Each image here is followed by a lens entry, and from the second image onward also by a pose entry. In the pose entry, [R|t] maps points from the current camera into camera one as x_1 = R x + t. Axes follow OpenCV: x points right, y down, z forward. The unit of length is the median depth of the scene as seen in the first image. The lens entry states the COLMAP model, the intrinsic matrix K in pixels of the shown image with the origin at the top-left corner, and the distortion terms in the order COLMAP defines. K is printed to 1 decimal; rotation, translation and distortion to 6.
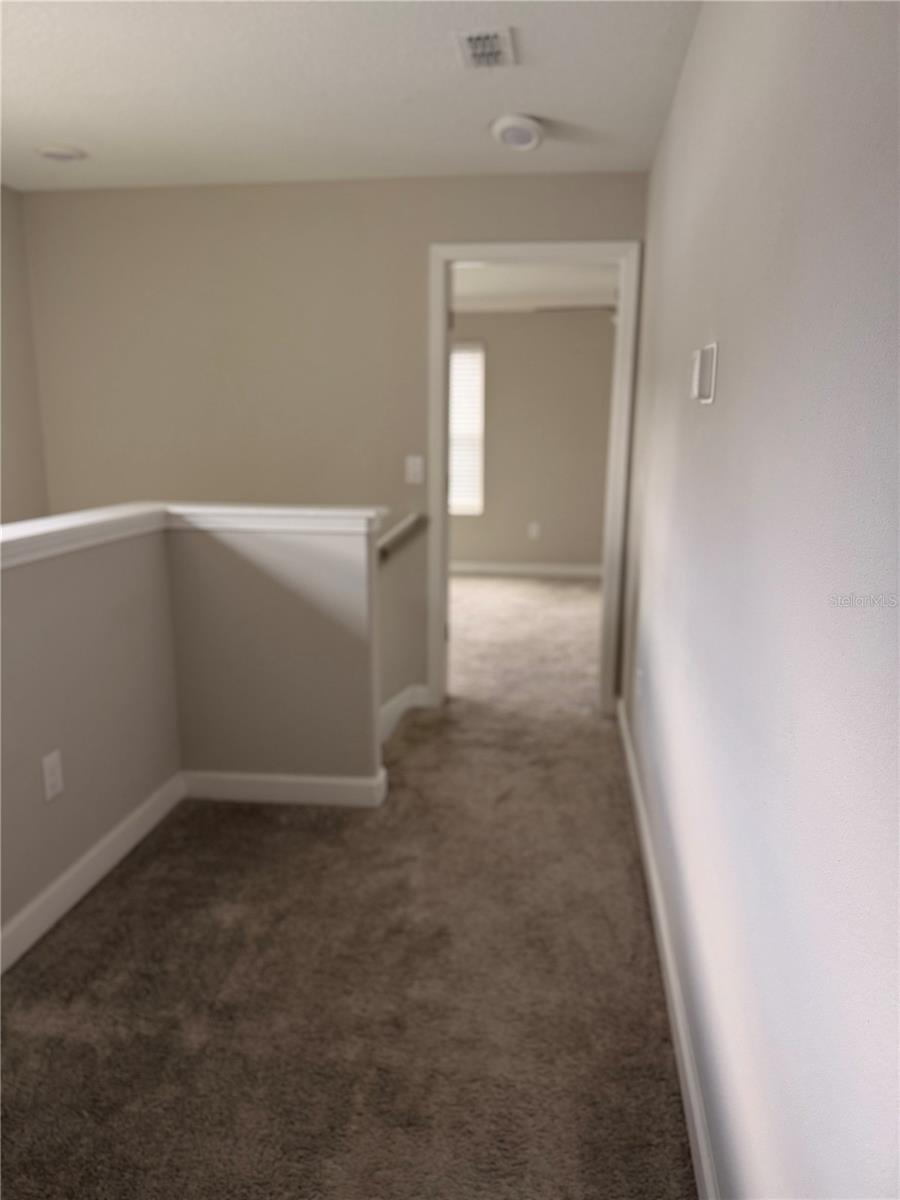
lens RADIAL K [[841.2, 0, 452.4], [0, 841.2, 602.8], [0, 0, 1]] dist [0.131110, -0.241275]
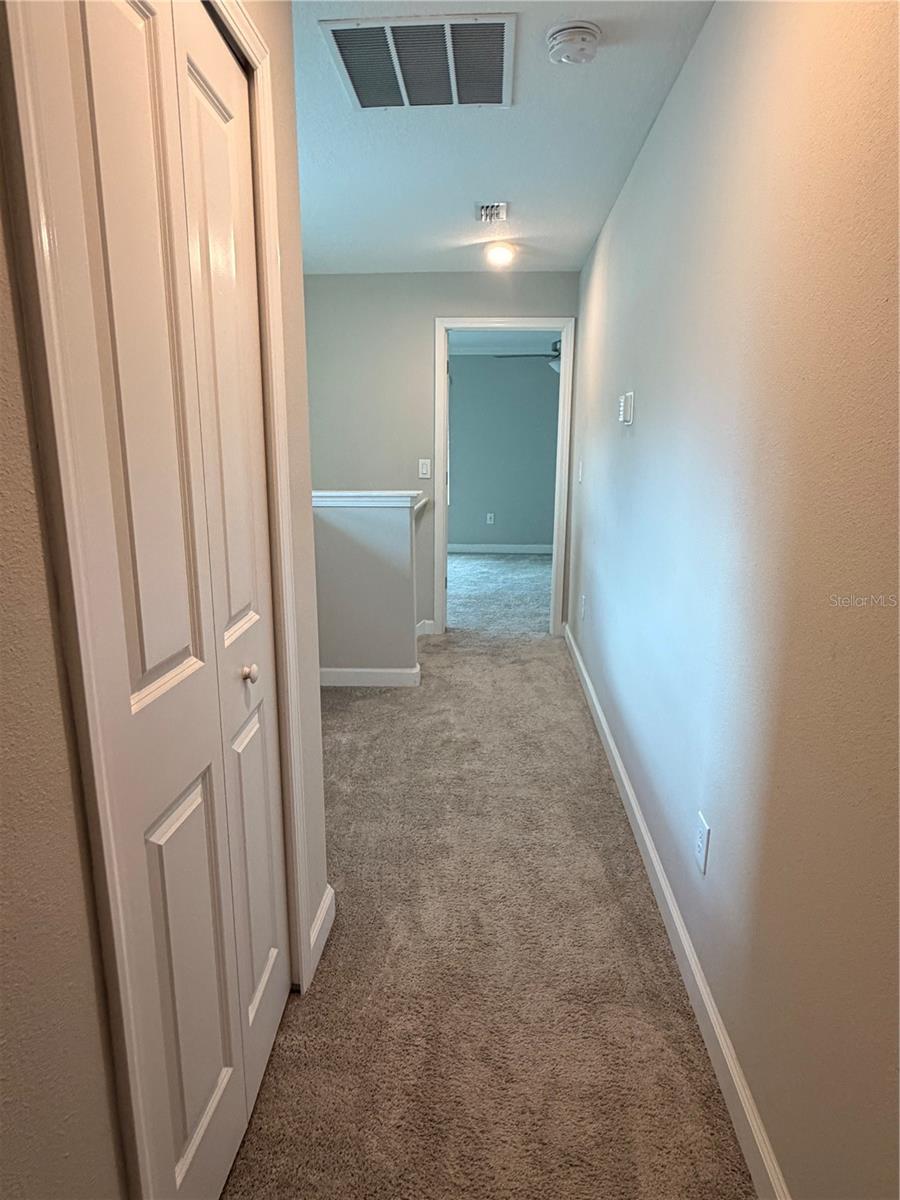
lens RADIAL K [[723.5, 0, 448.0], [0, 723.5, 596.9], [0, 0, 1]] dist [0.032490, 0.000077]
pose [[0.997119, -0.014149, 0.074518, -0.152200], [0.014129, 0.999900, 0.000791, 0.091439], [-0.074522, 0.000264, 0.997219, -0.378336]]
